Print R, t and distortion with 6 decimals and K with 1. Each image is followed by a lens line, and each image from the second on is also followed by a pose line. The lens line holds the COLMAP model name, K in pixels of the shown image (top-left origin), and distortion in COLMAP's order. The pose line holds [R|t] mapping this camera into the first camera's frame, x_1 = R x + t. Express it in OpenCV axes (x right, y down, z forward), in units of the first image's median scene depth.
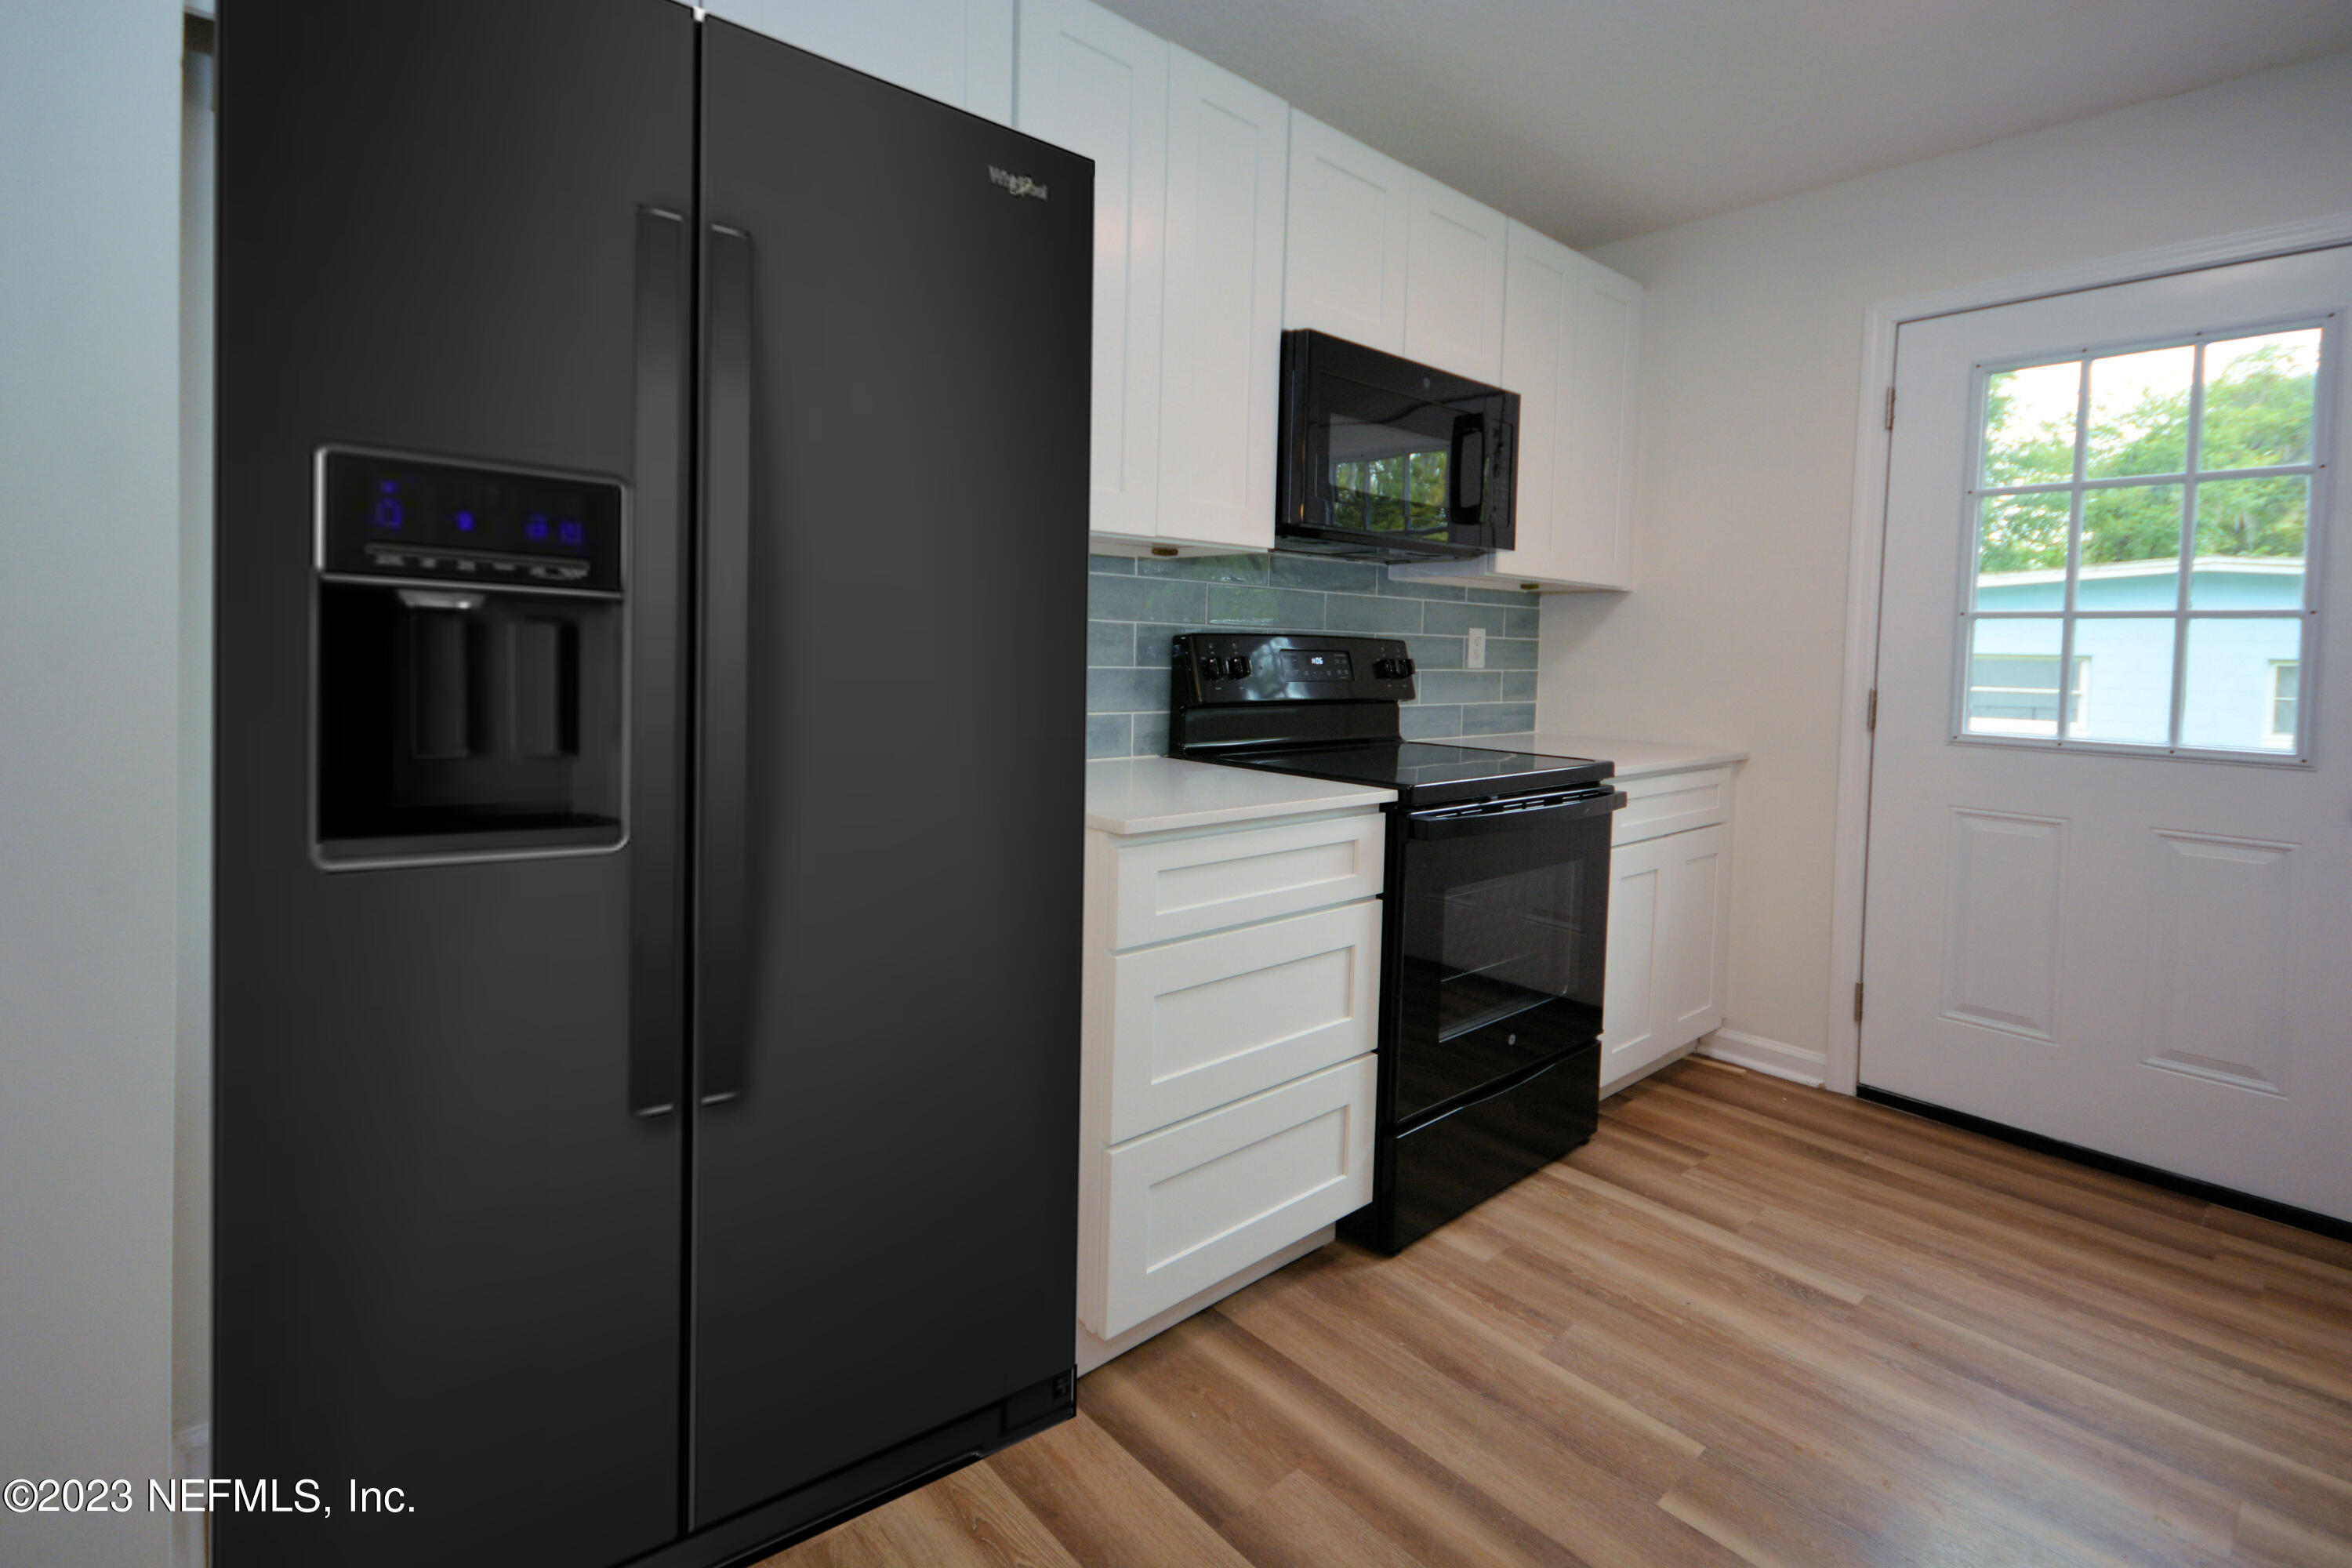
lens RADIAL K [[1060.4, 0, 1165.1], [0, 1060.4, 678.1], [0, 0, 1]] dist [0.034170, -0.012246]
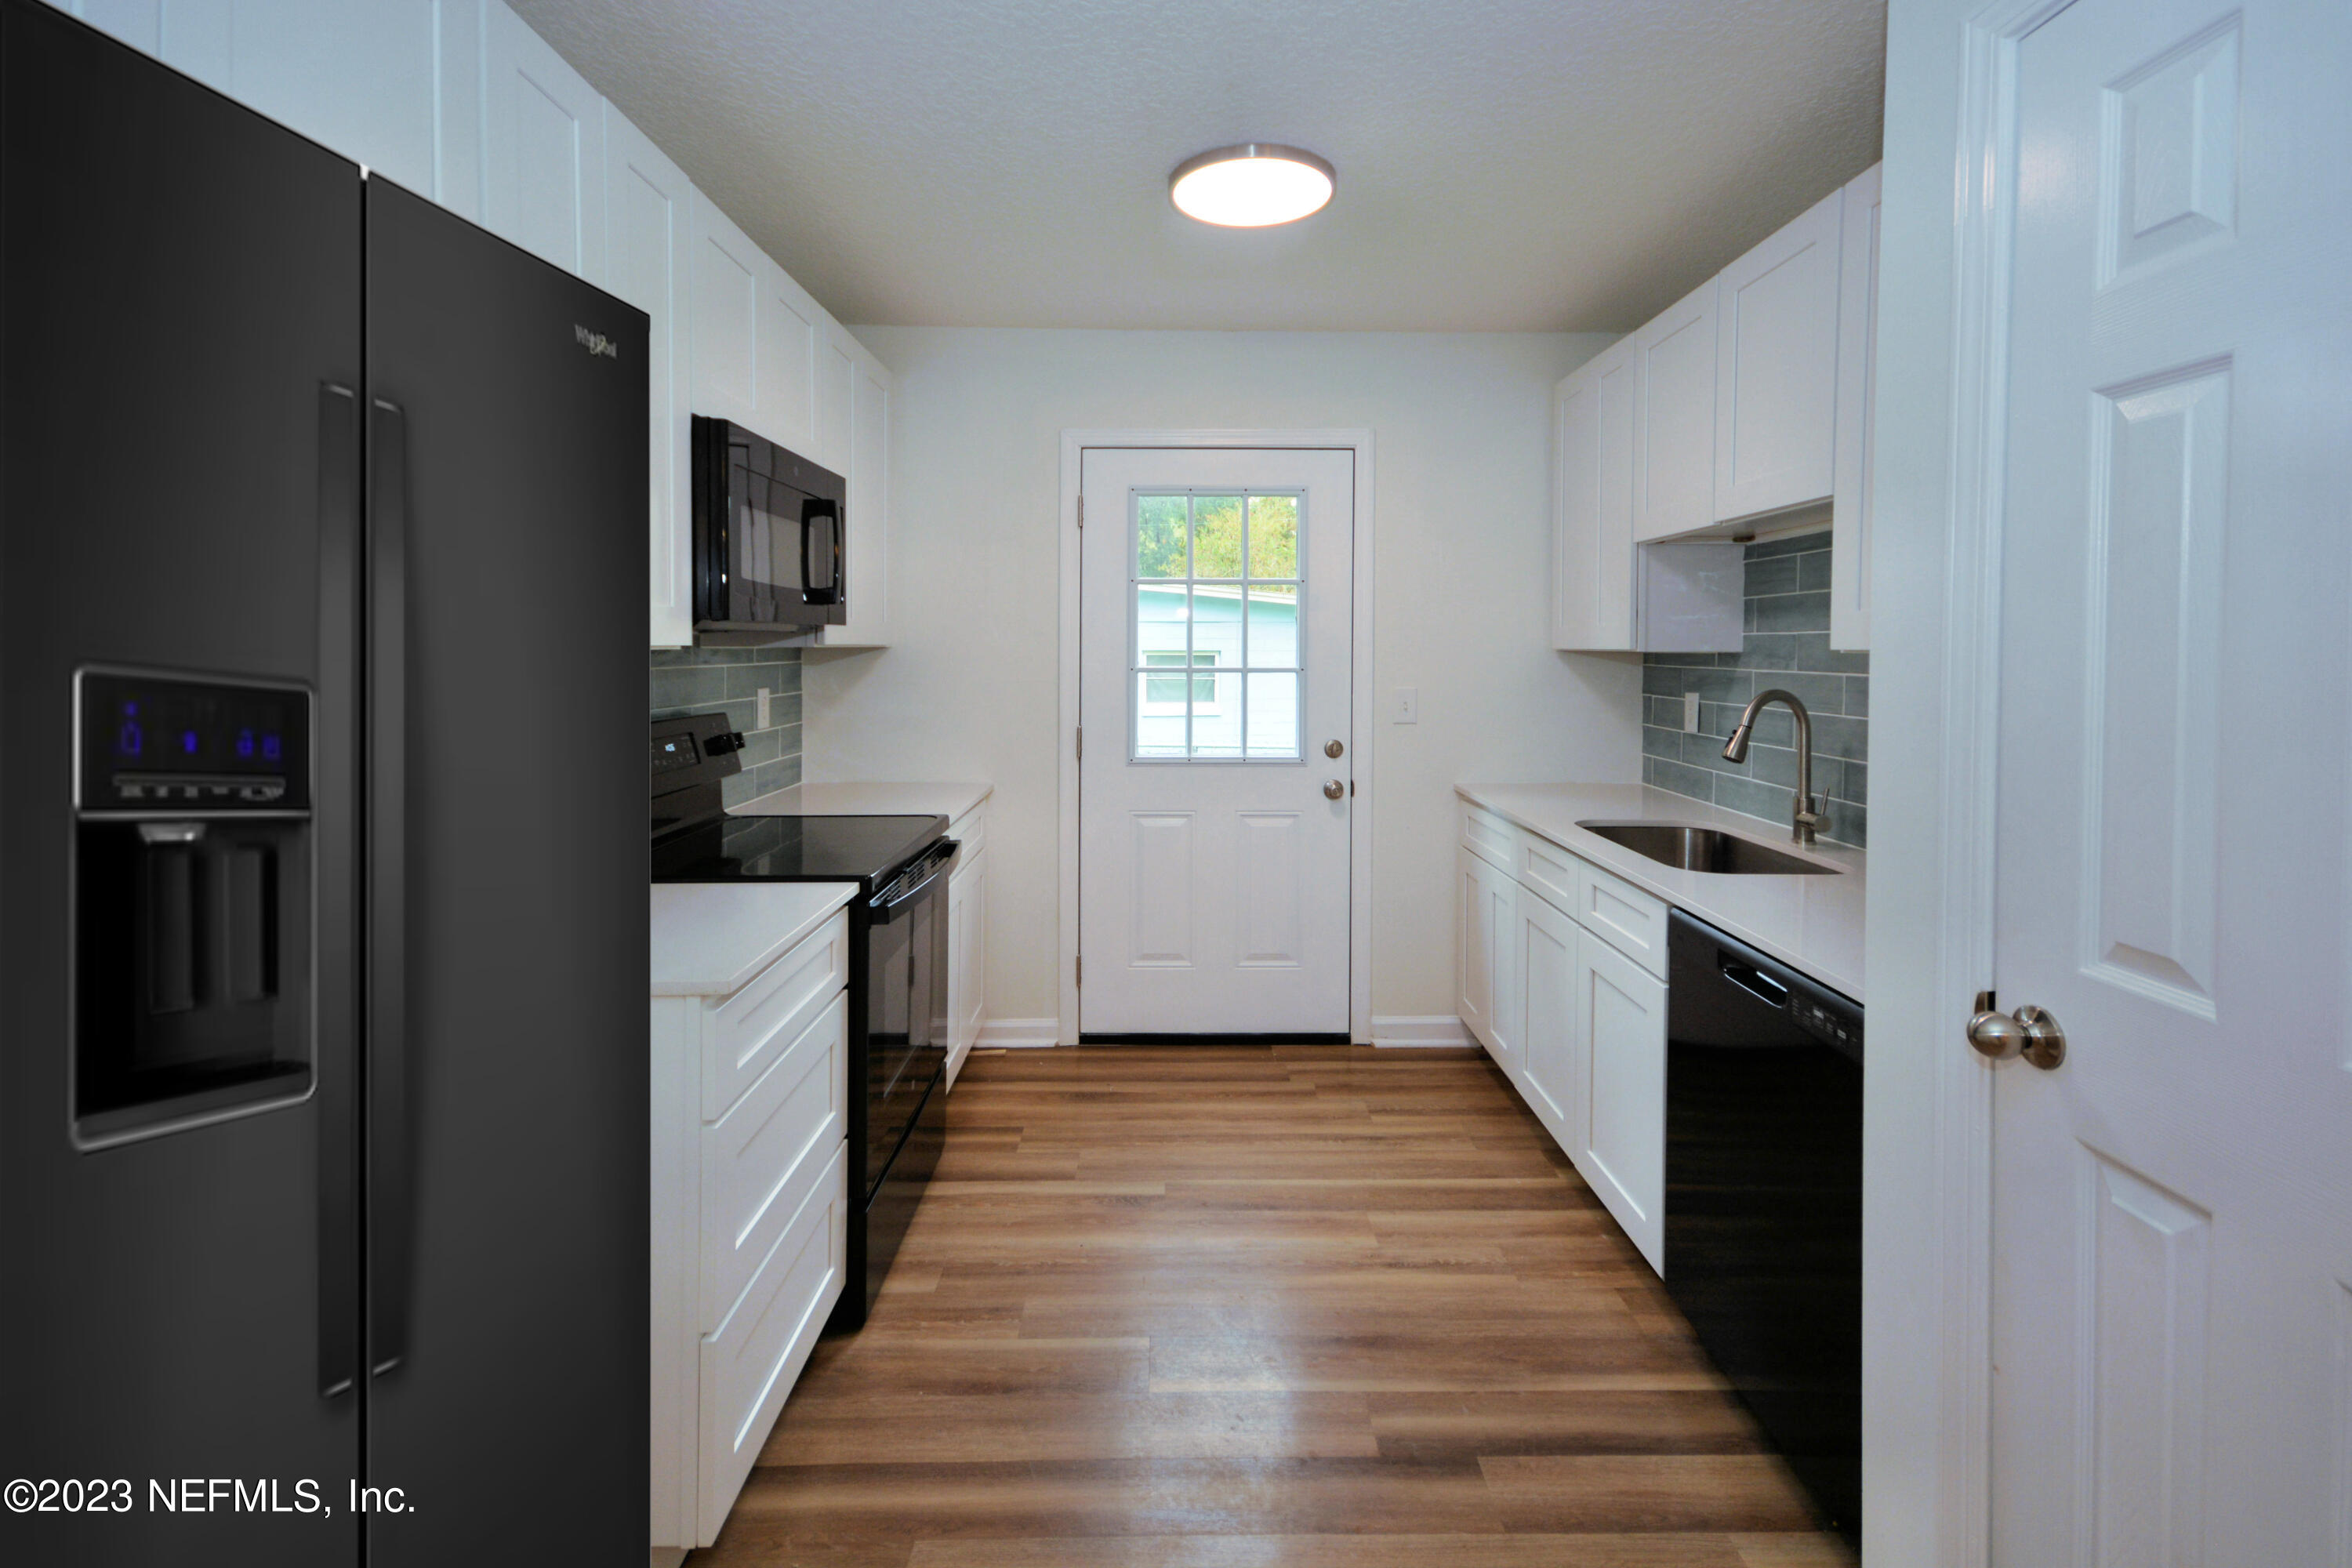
lens RADIAL K [[1117.0, 0, 1183.9], [0, 1117.0, 664.8], [0, 0, 1]] dist [0.022522, 0.000226]
pose [[0.652426, -0.032371, 0.757161, -0.362991], [0.037755, 0.999235, 0.010189, -0.097494], [-0.756911, 0.021939, 0.653149, 0.025637]]
